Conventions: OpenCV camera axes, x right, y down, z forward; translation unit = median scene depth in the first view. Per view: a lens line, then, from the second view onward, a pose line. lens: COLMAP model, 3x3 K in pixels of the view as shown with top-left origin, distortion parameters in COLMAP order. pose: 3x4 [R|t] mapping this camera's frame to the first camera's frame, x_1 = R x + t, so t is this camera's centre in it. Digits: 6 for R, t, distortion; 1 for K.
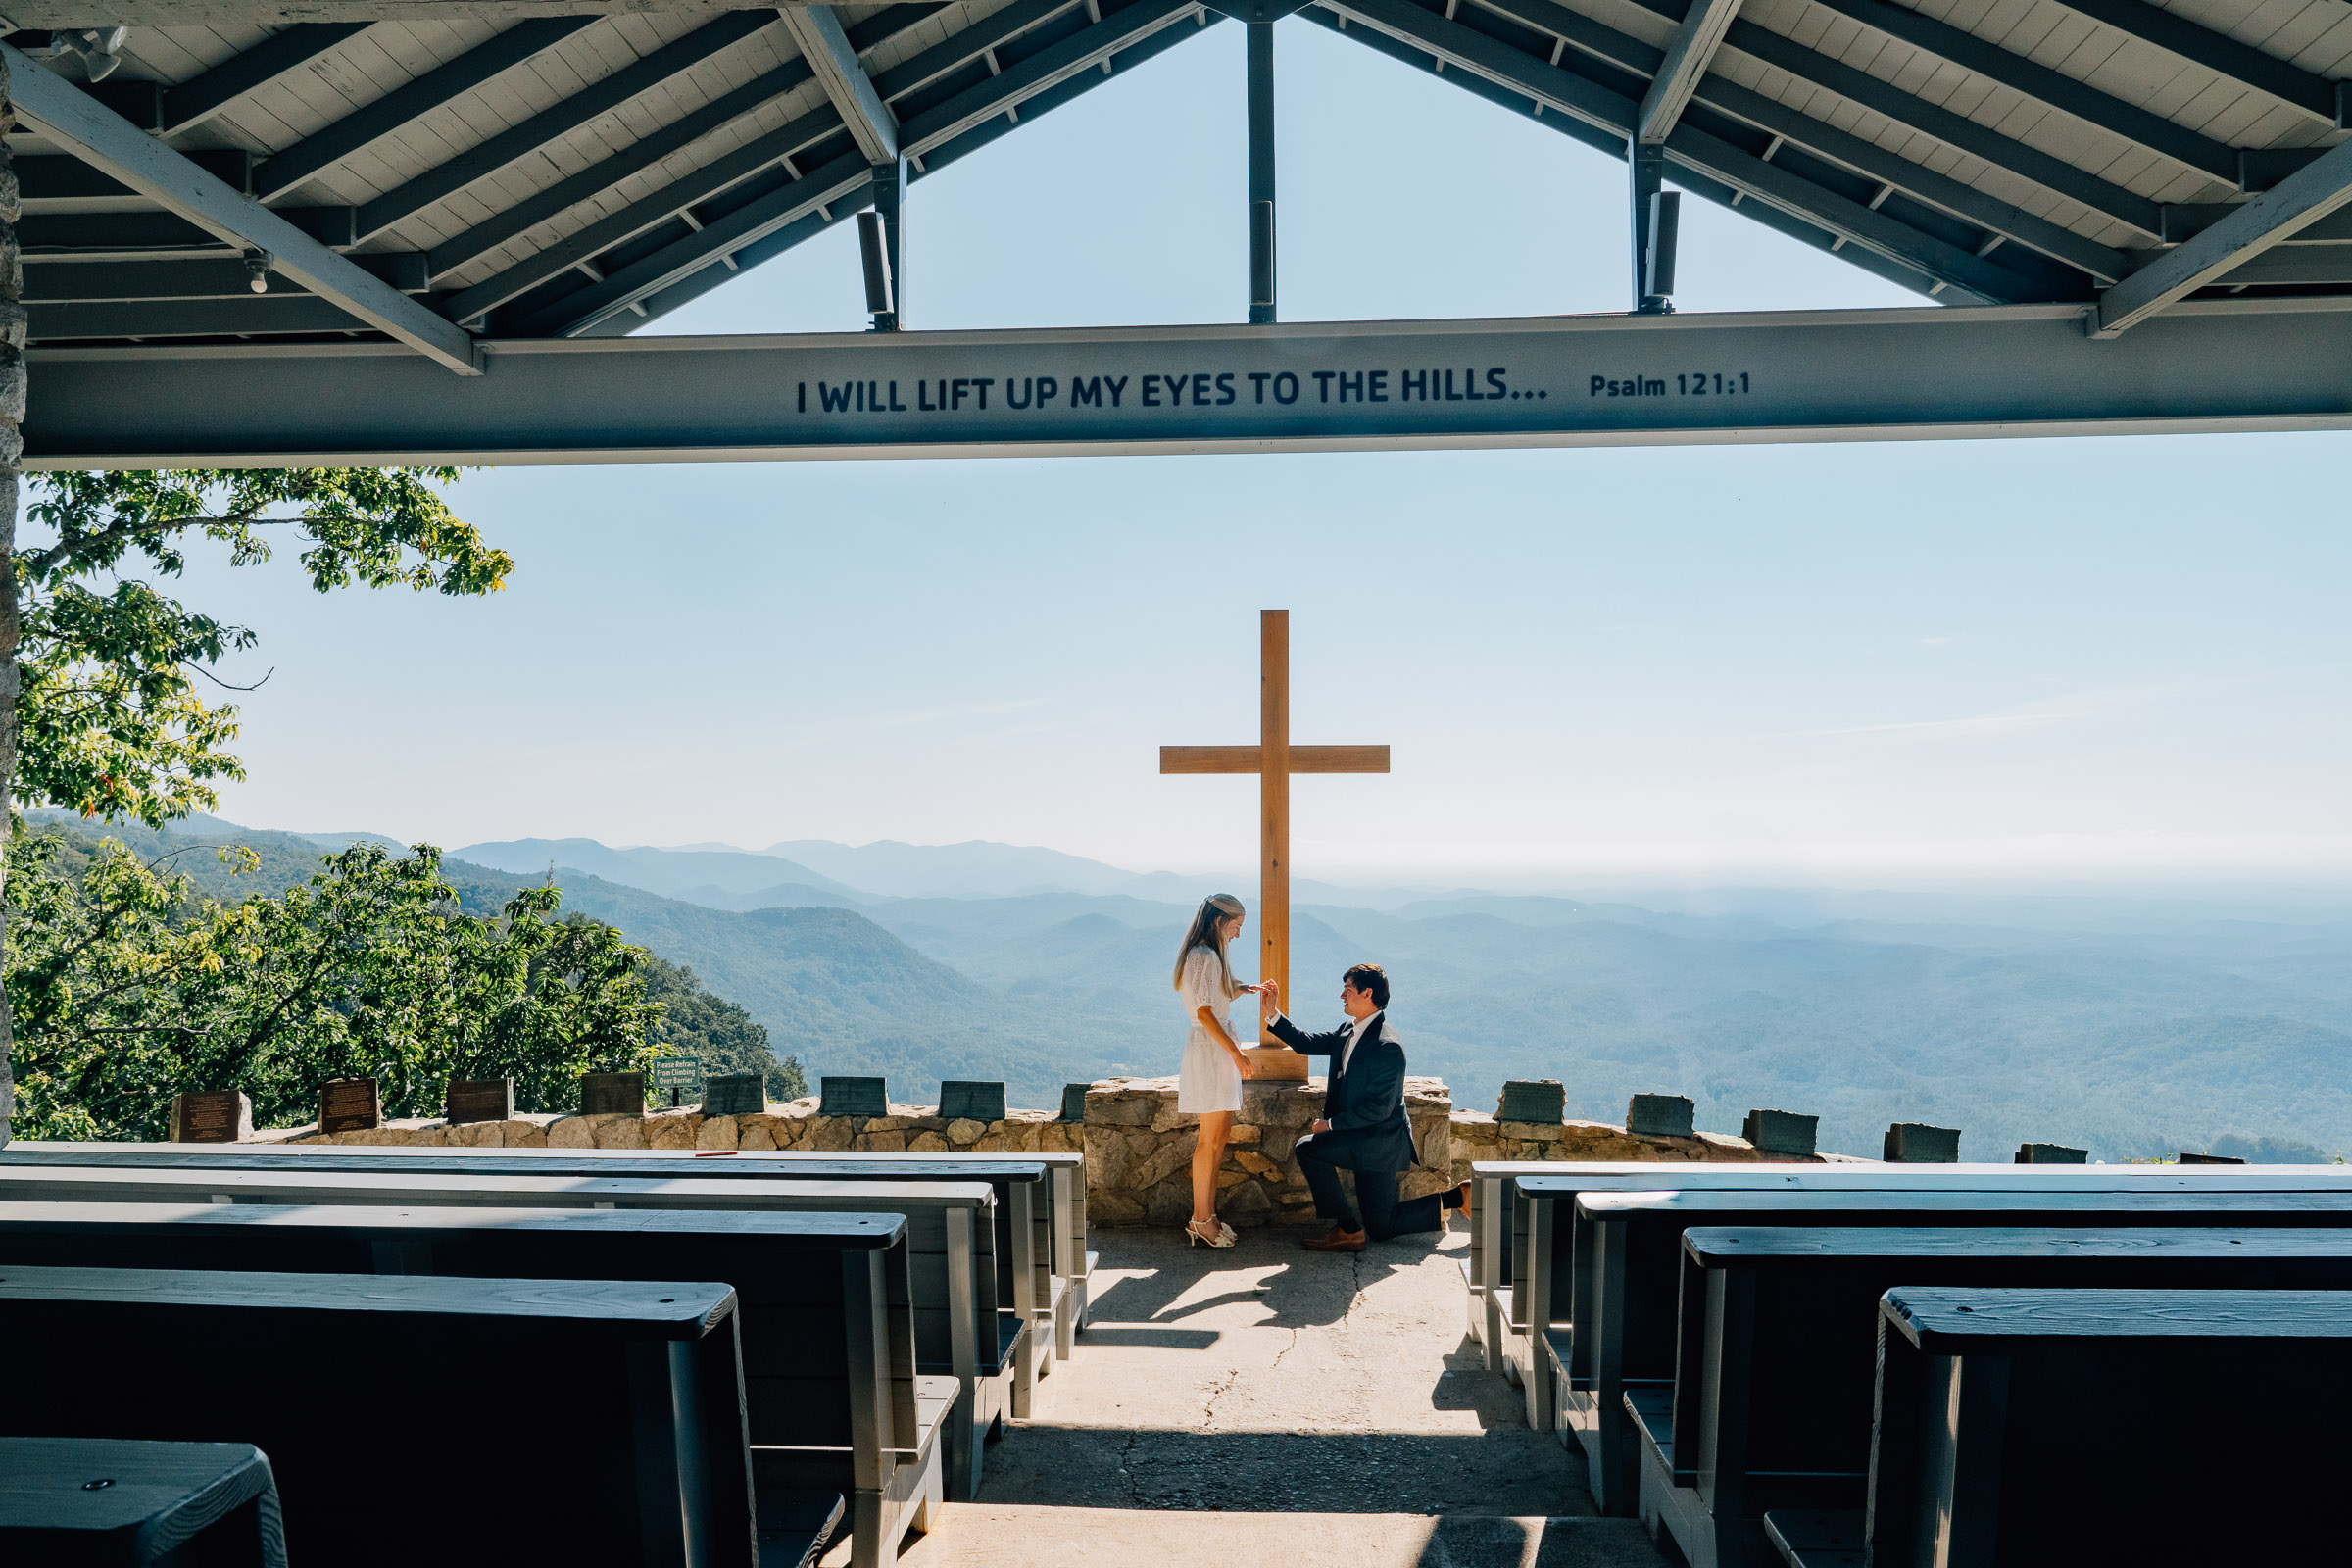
lens RADIAL K [[1593.4, 0, 1174.0], [0, 1593.4, 790.4], [0, 0, 1]] dist [-0.012421, 0.000676]
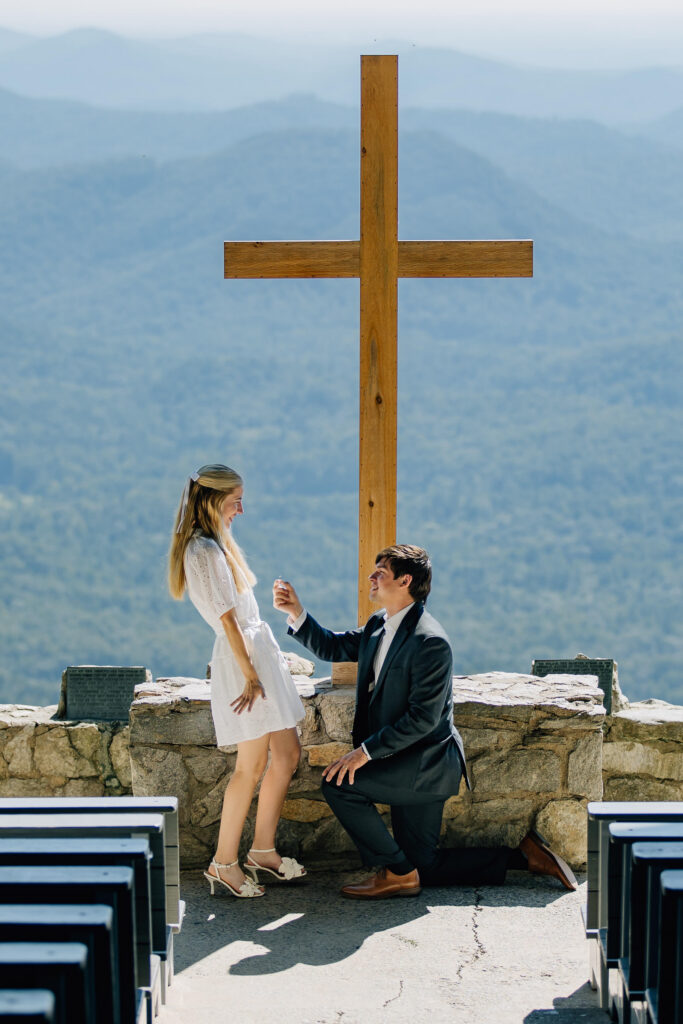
lens RADIAL K [[3848.0, 0, 341.5], [0, 3848.0, 512.0], [0, 0, 1]] dist [0.039823, 2.824433]
pose [[0.998328, -0.007365, 0.057335, -0.057779], [-0.002762, 0.984640, 0.174574, -0.216176], [-0.057740, -0.174440, 0.982973, -0.780173]]
